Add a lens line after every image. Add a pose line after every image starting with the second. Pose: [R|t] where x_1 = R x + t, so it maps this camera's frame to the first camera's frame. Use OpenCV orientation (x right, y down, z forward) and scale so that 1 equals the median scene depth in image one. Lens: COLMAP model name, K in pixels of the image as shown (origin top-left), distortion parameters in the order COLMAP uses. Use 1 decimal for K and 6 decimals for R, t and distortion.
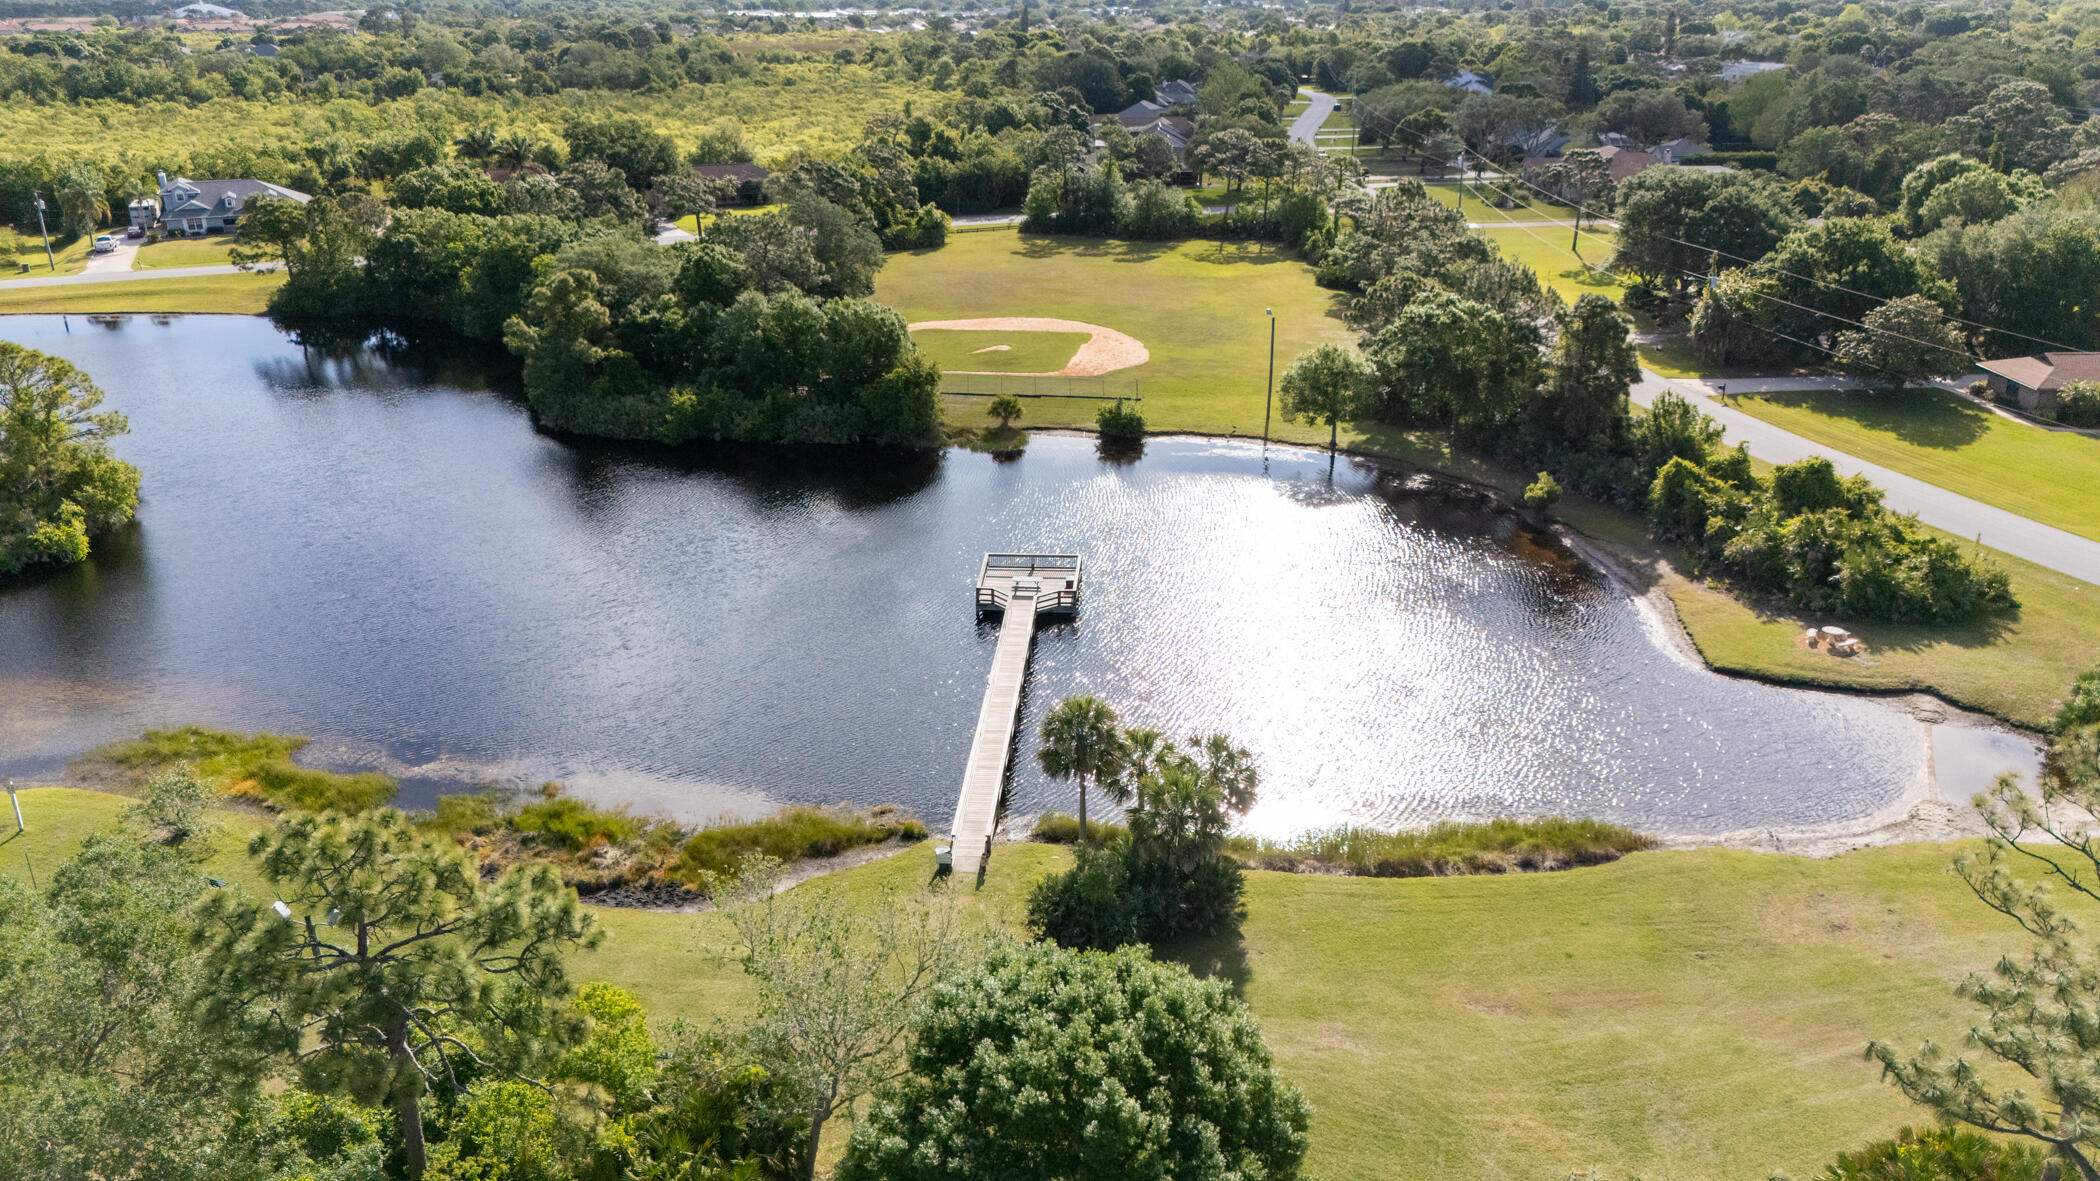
lens RADIAL K [[1540.2, 0, 1053.4], [0, 1540.2, 592.5], [0, 0, 1]] dist [0.072134, -0.068451]
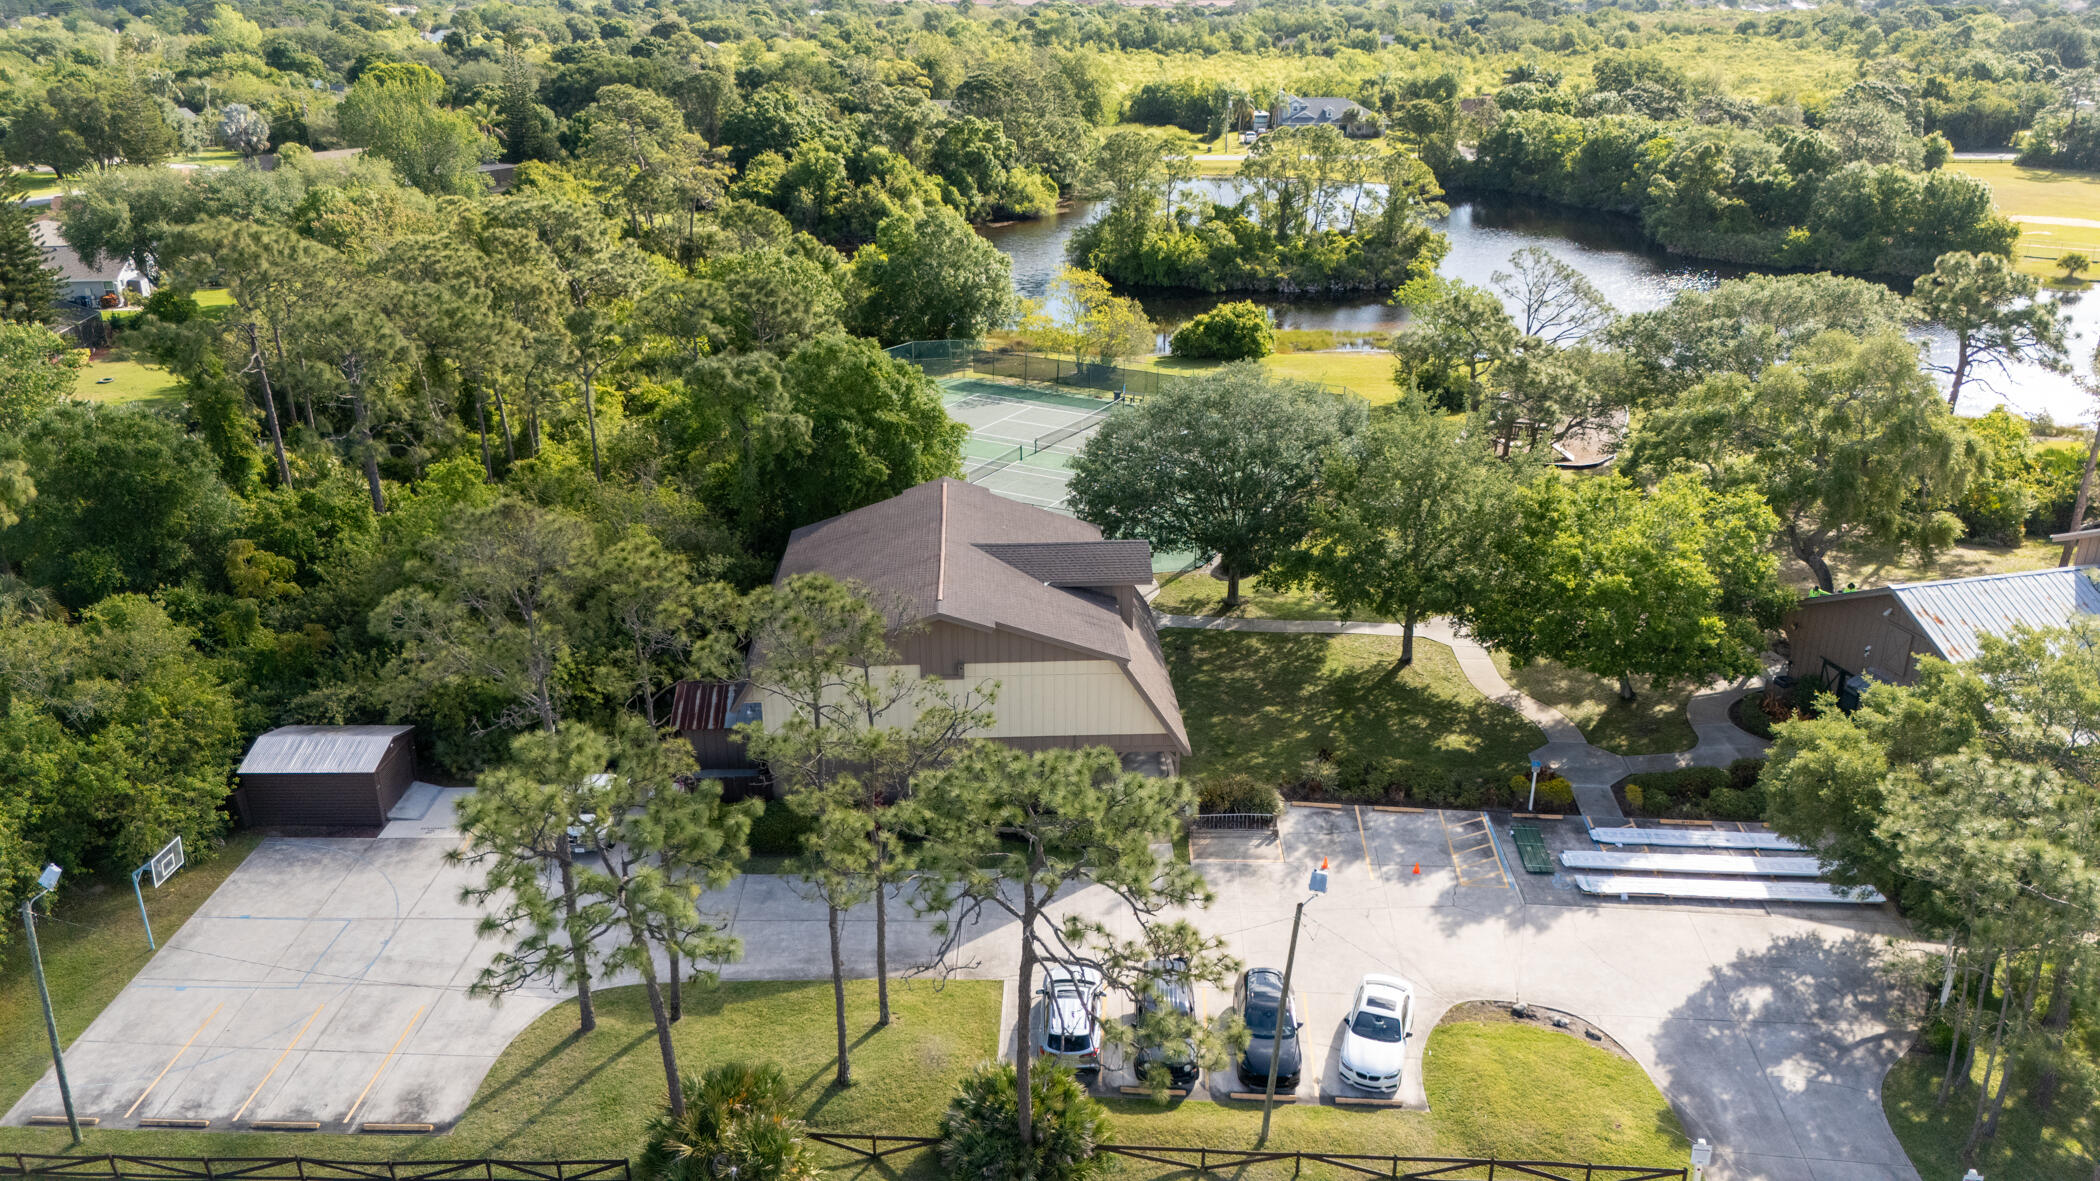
lens RADIAL K [[1540.2, 0, 1053.4], [0, 1540.2, 592.5], [0, 0, 1]] dist [0.072134, -0.068451]
pose [[0.889614, 0.176913, -0.421057, -0.100352], [-0.174171, 0.983672, 0.045312, 0.123888], [0.422199, 0.033026, 0.905901, -0.263302]]
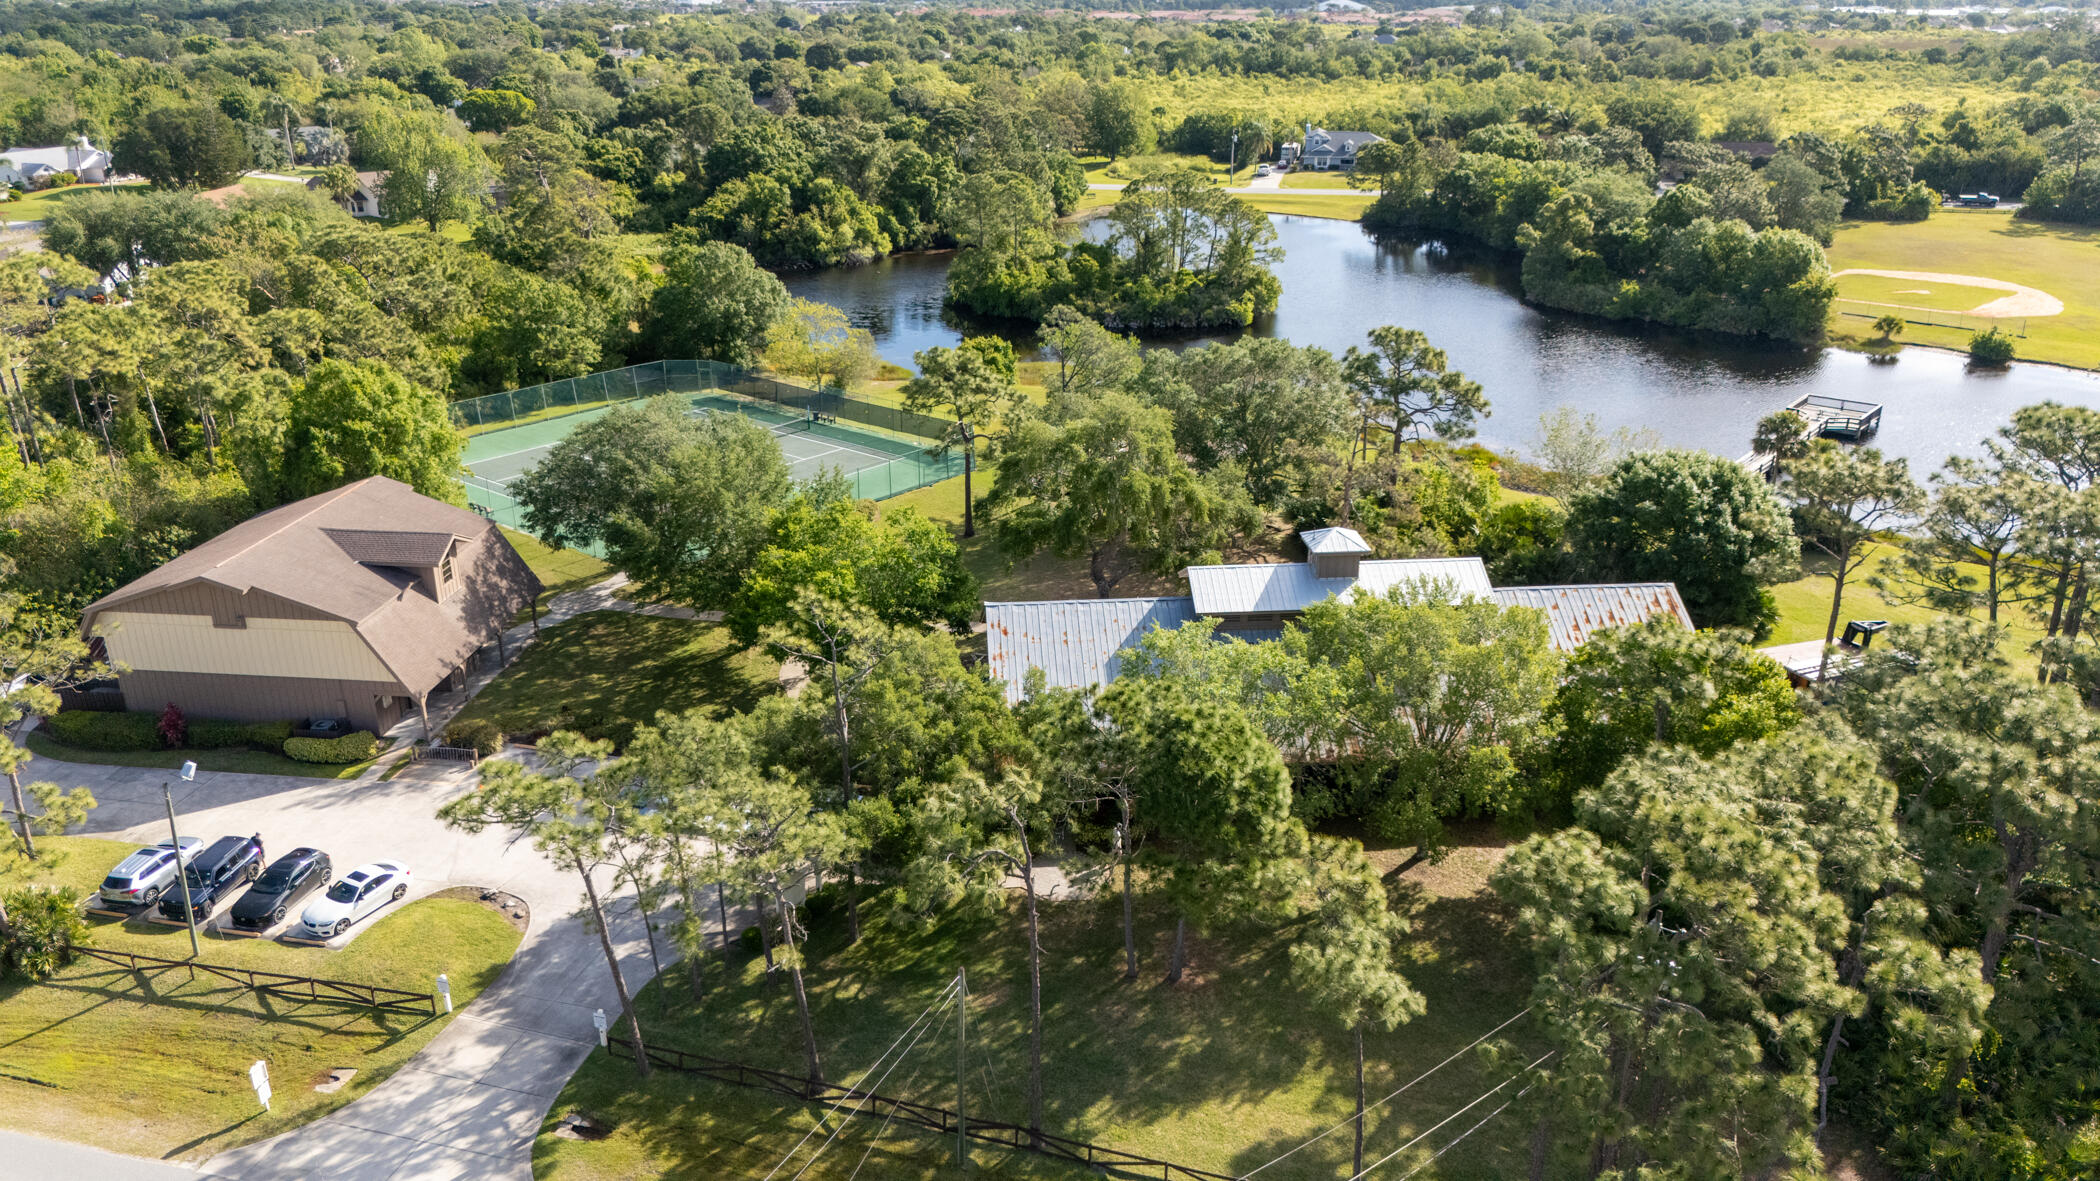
lens RADIAL K [[1540.2, 0, 1053.4], [0, 1540.2, 592.5], [0, 0, 1]] dist [0.072134, -0.068451]
pose [[0.803837, 0.226776, -0.549926, 0.093123], [-0.225423, 0.971657, 0.071182, 0.083707], [0.550482, 0.066747, 0.832175, -0.226501]]
